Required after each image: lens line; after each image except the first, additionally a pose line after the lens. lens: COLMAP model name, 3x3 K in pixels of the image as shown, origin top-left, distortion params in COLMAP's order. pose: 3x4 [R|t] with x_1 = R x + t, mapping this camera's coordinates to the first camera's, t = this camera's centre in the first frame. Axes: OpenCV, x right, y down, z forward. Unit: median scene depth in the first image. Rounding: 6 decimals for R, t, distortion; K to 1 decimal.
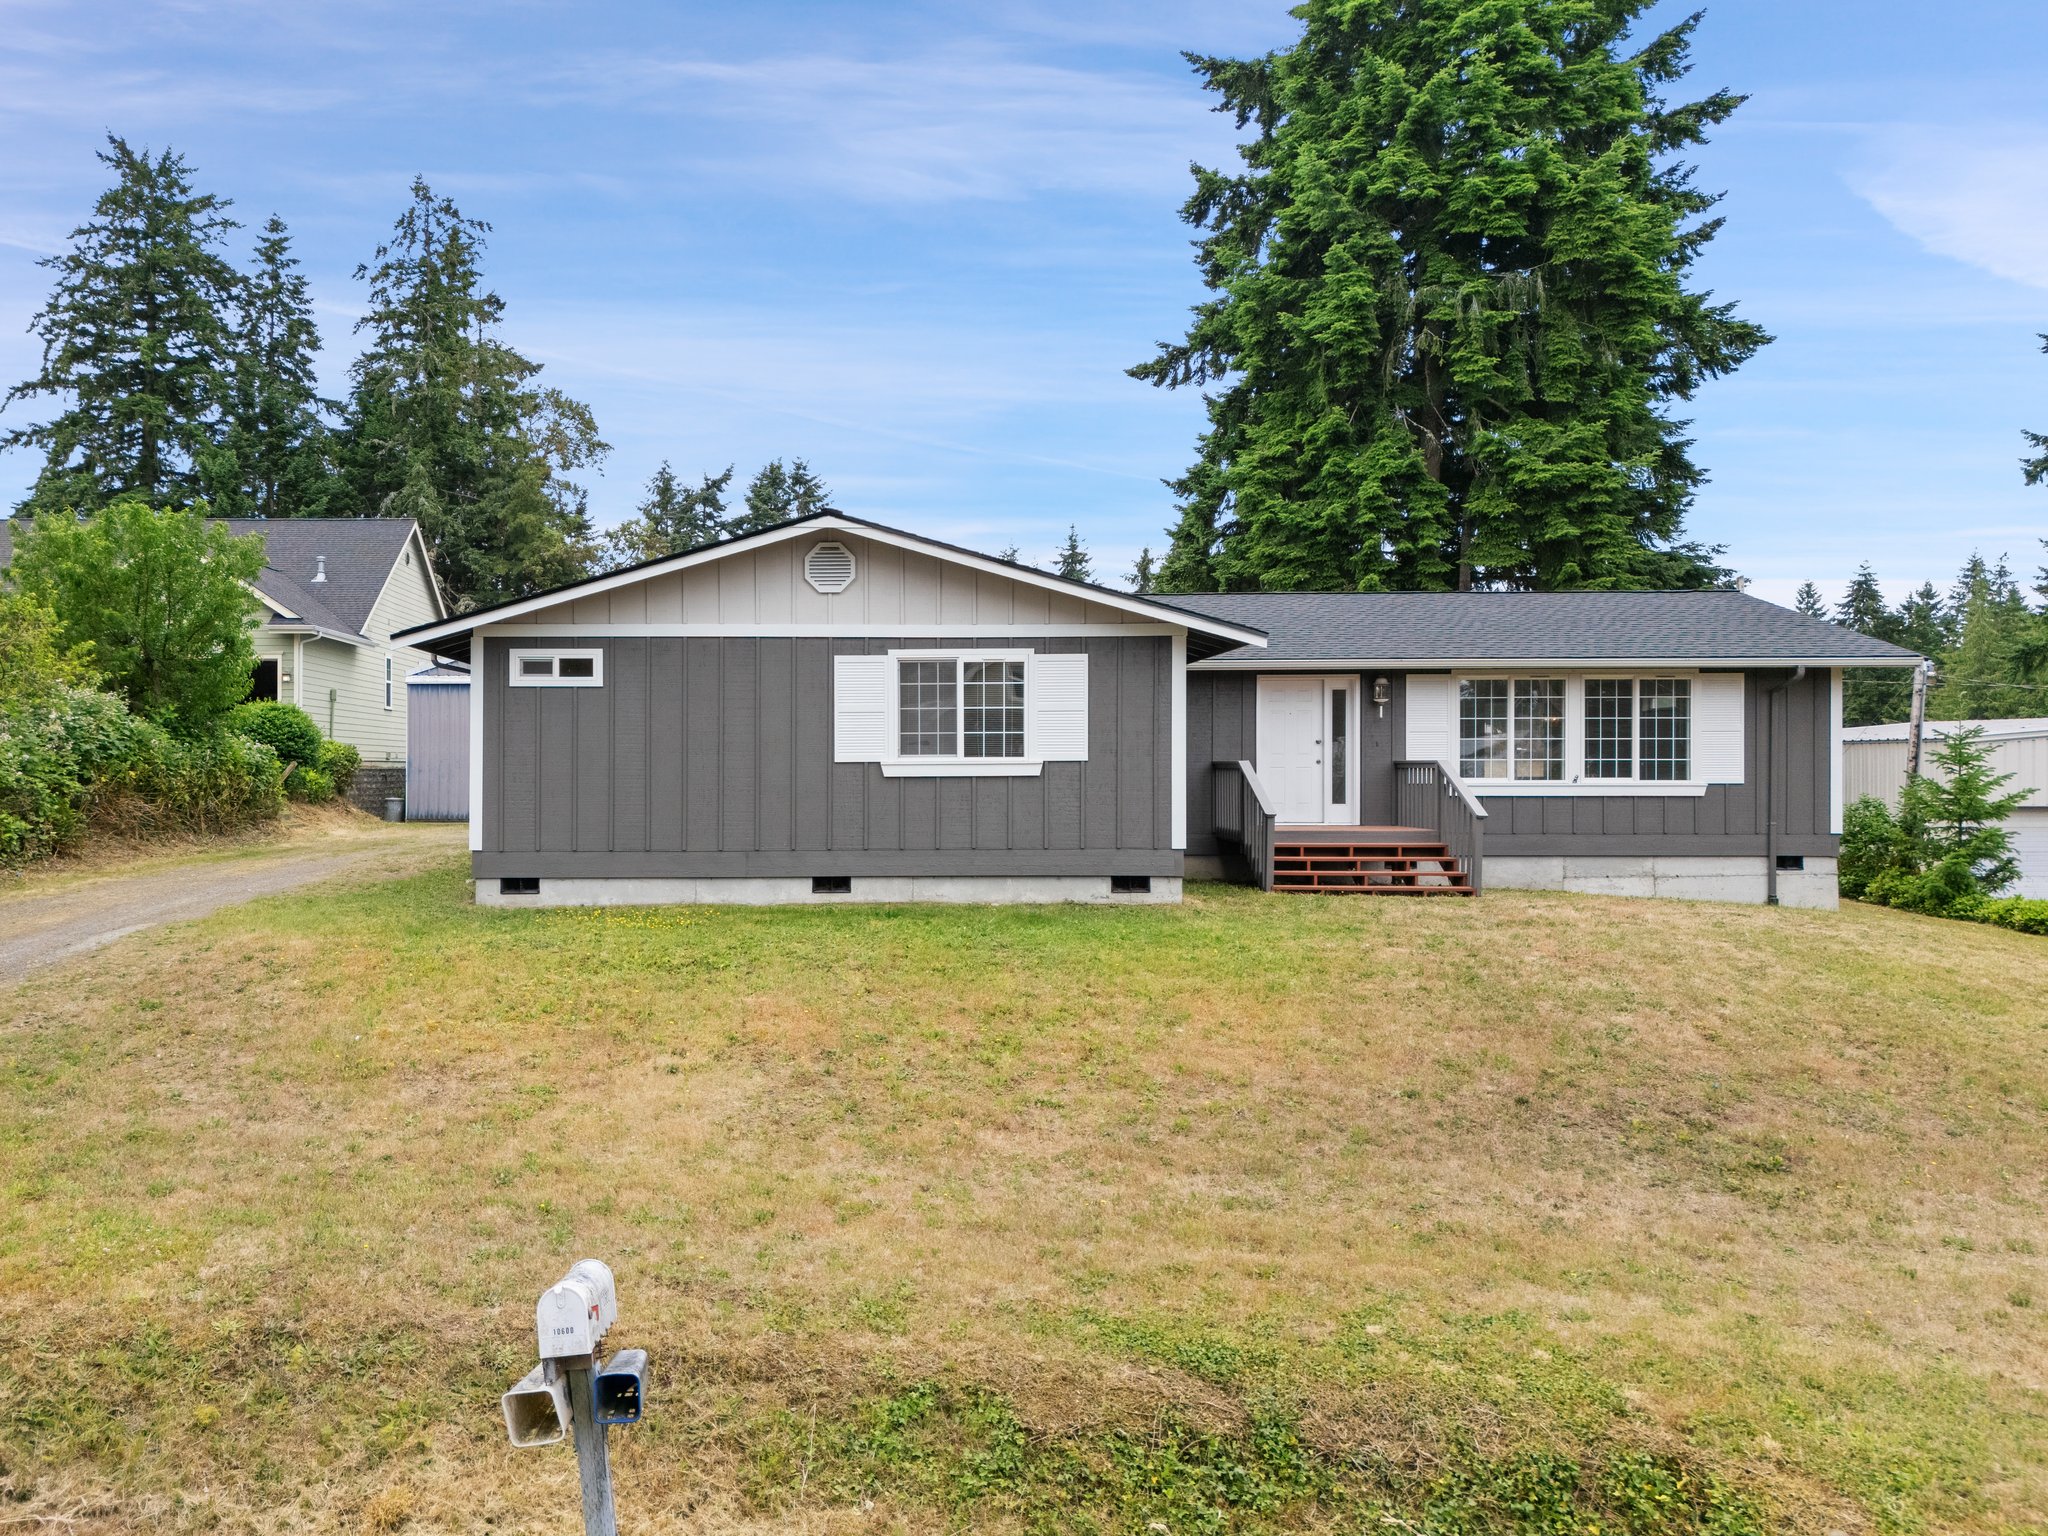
lens RADIAL K [[1549.5, 0, 1024.0], [0, 1549.5, 768.0], [0, 0, 1]] dist [0.069541, -0.051764]
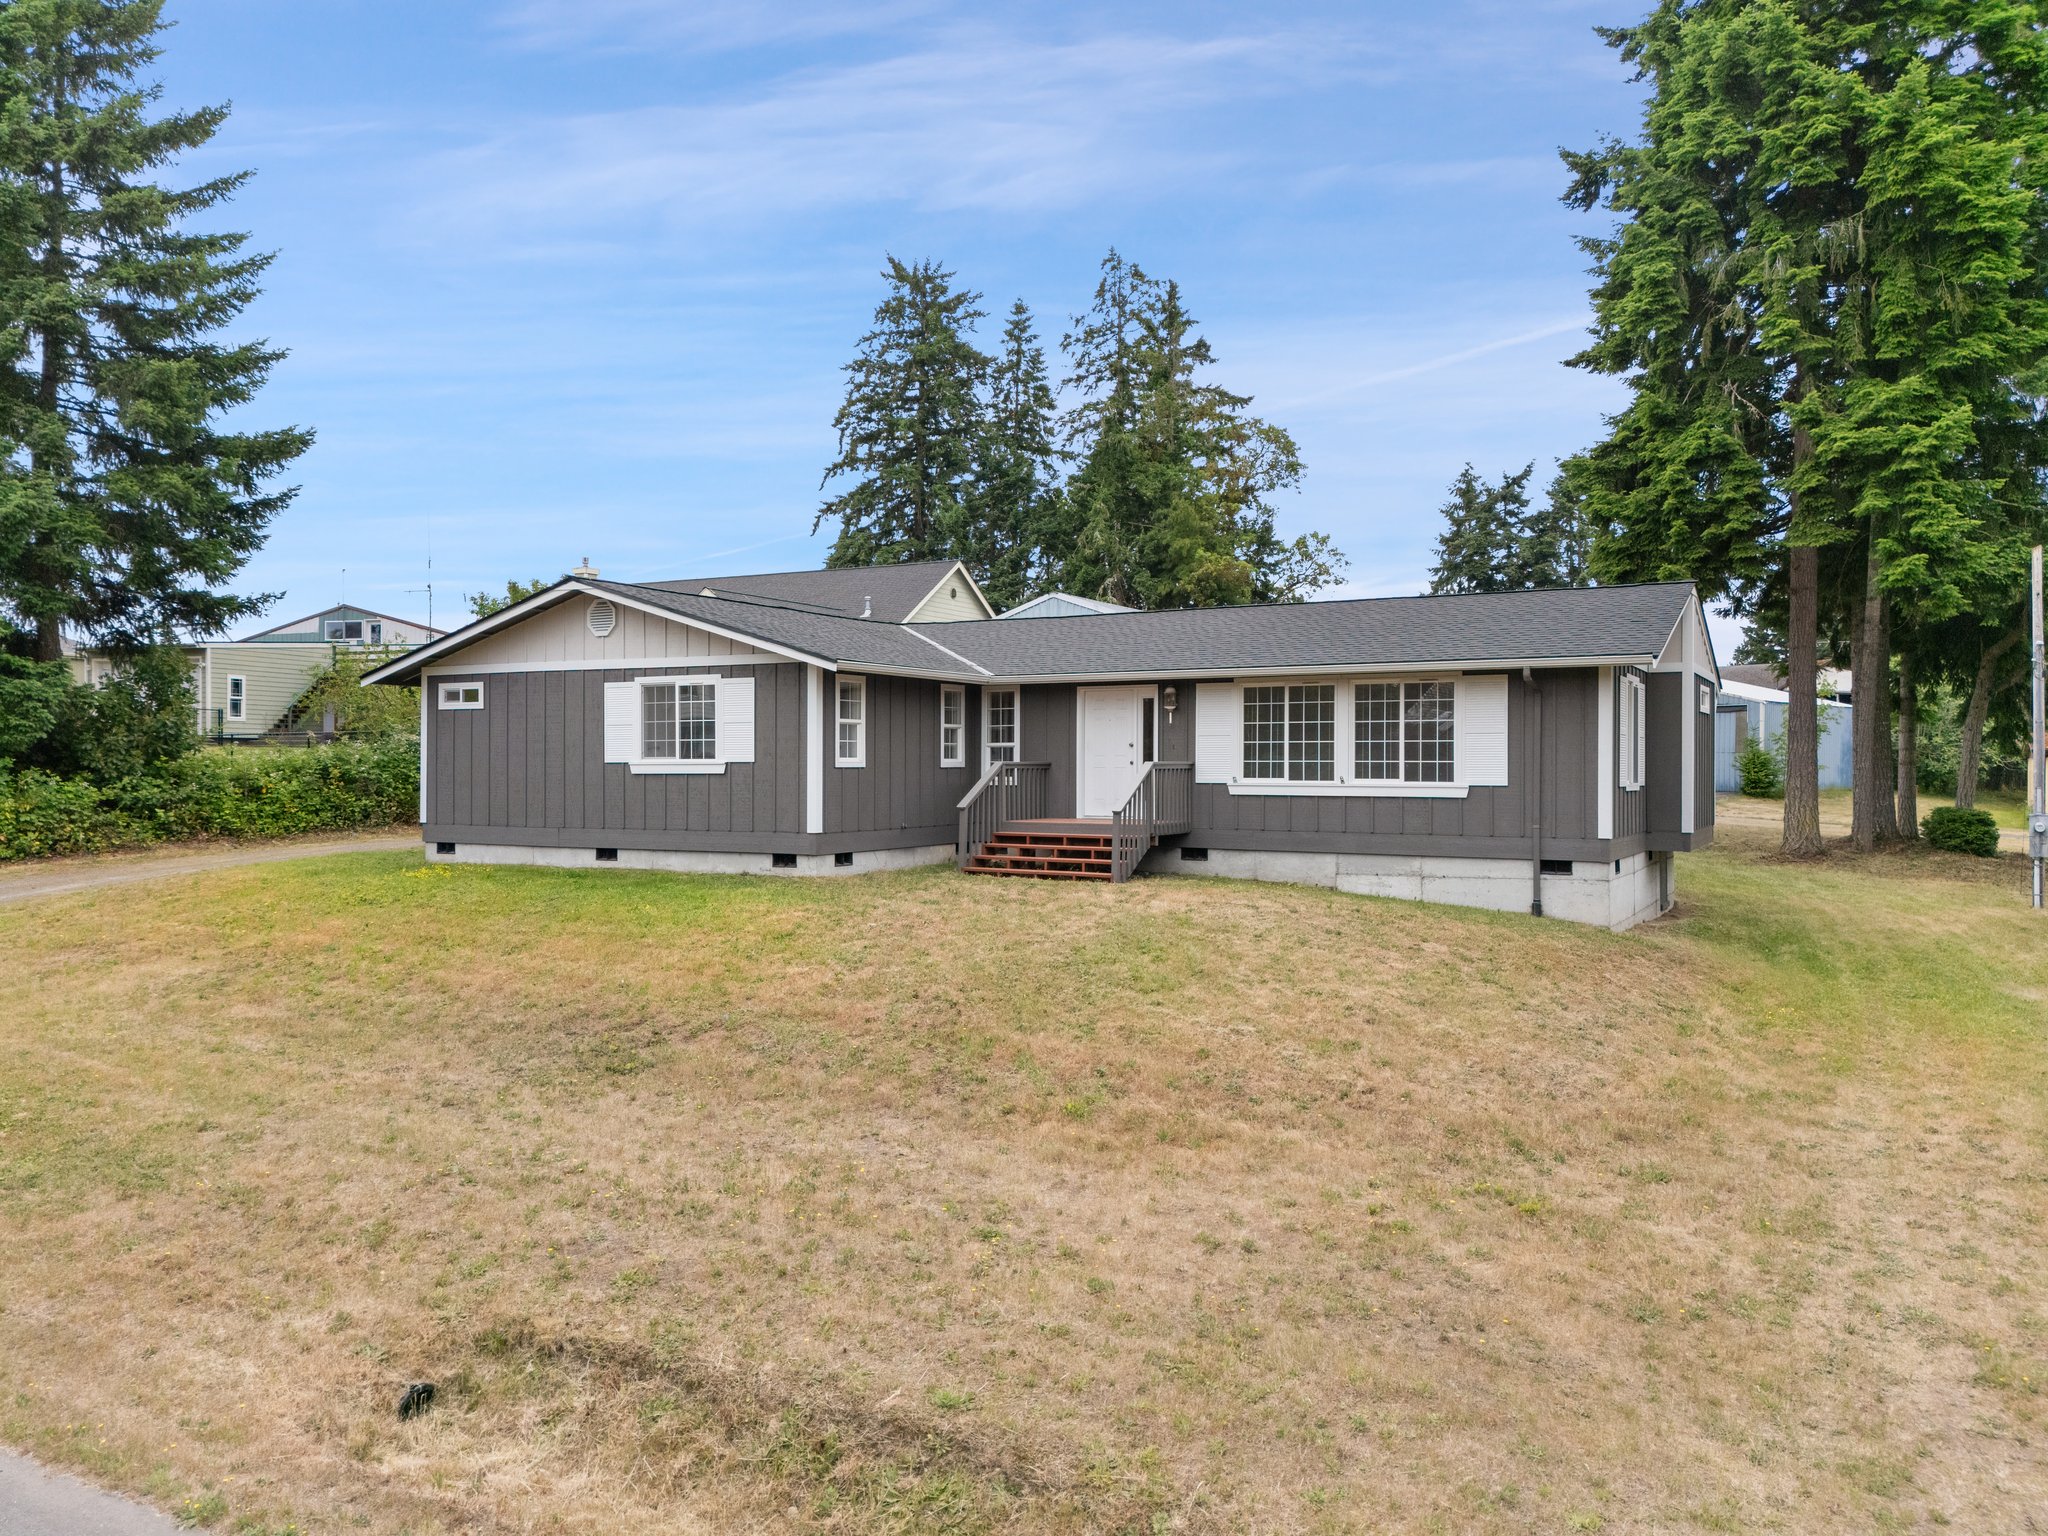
lens RADIAL K [[1490.0, 0, 1030.2], [0, 1490.0, 772.0], [0, 0, 1]] dist [0.098369, -0.105102]
pose [[0.885536, 0.004988, -0.464545, 0.629812], [-0.003380, 0.999985, 0.004294, -0.001876], [0.464559, -0.002232, 0.885539, 0.014606]]
